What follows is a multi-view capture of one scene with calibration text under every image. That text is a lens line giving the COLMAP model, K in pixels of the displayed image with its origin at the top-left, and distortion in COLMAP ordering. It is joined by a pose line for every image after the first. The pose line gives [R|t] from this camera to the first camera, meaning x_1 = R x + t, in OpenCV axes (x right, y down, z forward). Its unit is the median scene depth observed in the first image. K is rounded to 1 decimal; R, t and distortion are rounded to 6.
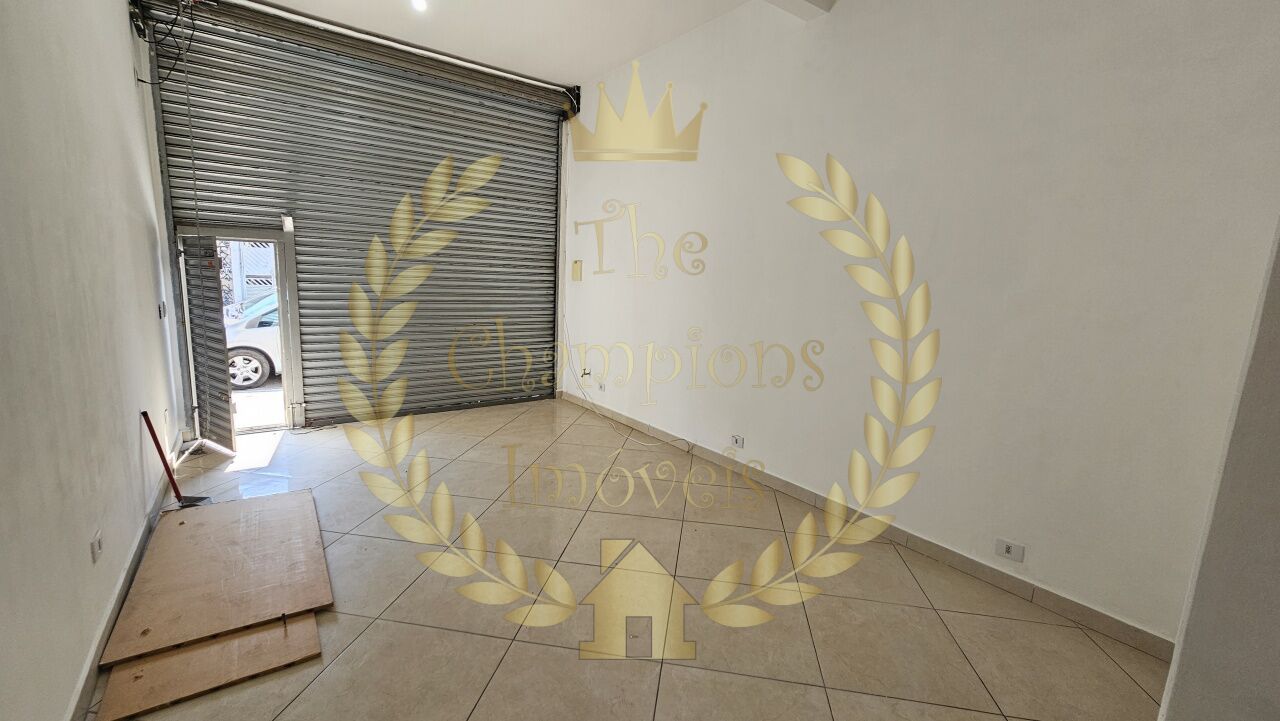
lens RADIAL K [[528.2, 0, 634.9], [0, 528.2, 362.1], [0, 0, 1]] dist [0.000213, 0.001099]
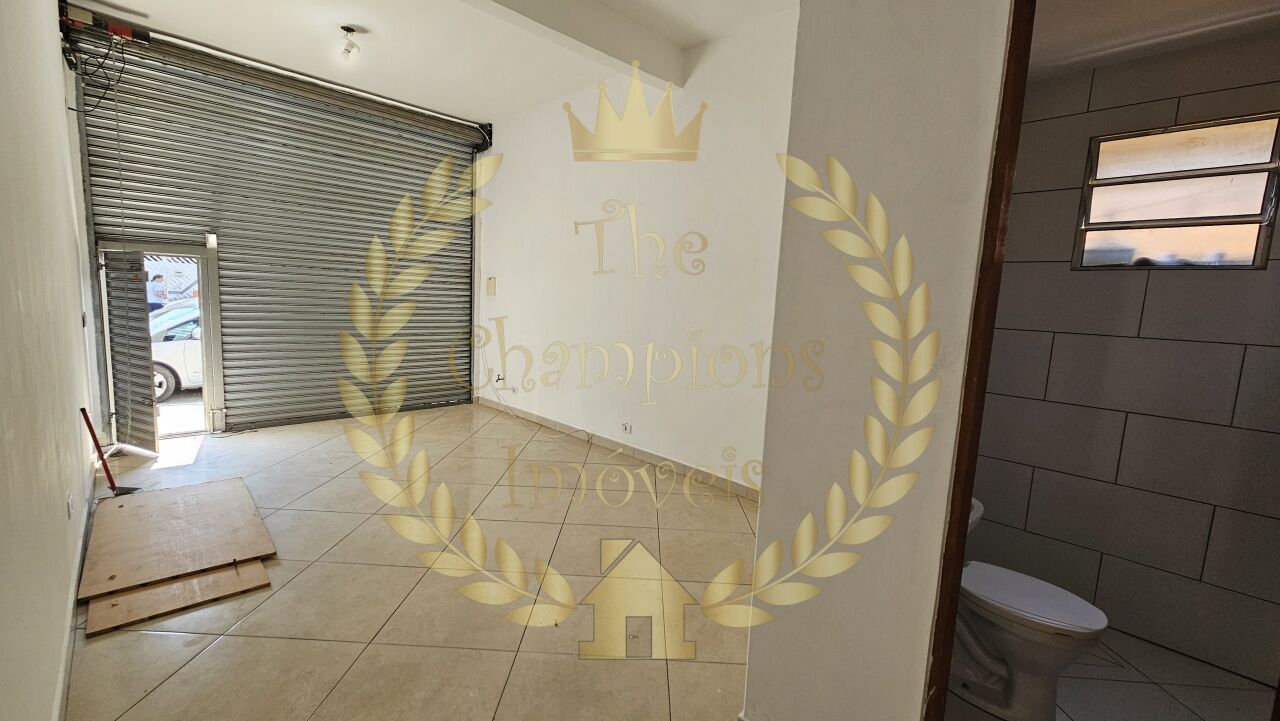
lens RADIAL K [[527.1, 0, 635.8], [0, 527.1, 361.5], [0, 0, 1]] dist [0.001467, 0.000774]
pose [[0.990127, -0.013445, 0.139528, 0.047561], [0.018275, 0.999275, -0.033391, 0.037097], [-0.138978, 0.035611, 0.989655, -0.181771]]
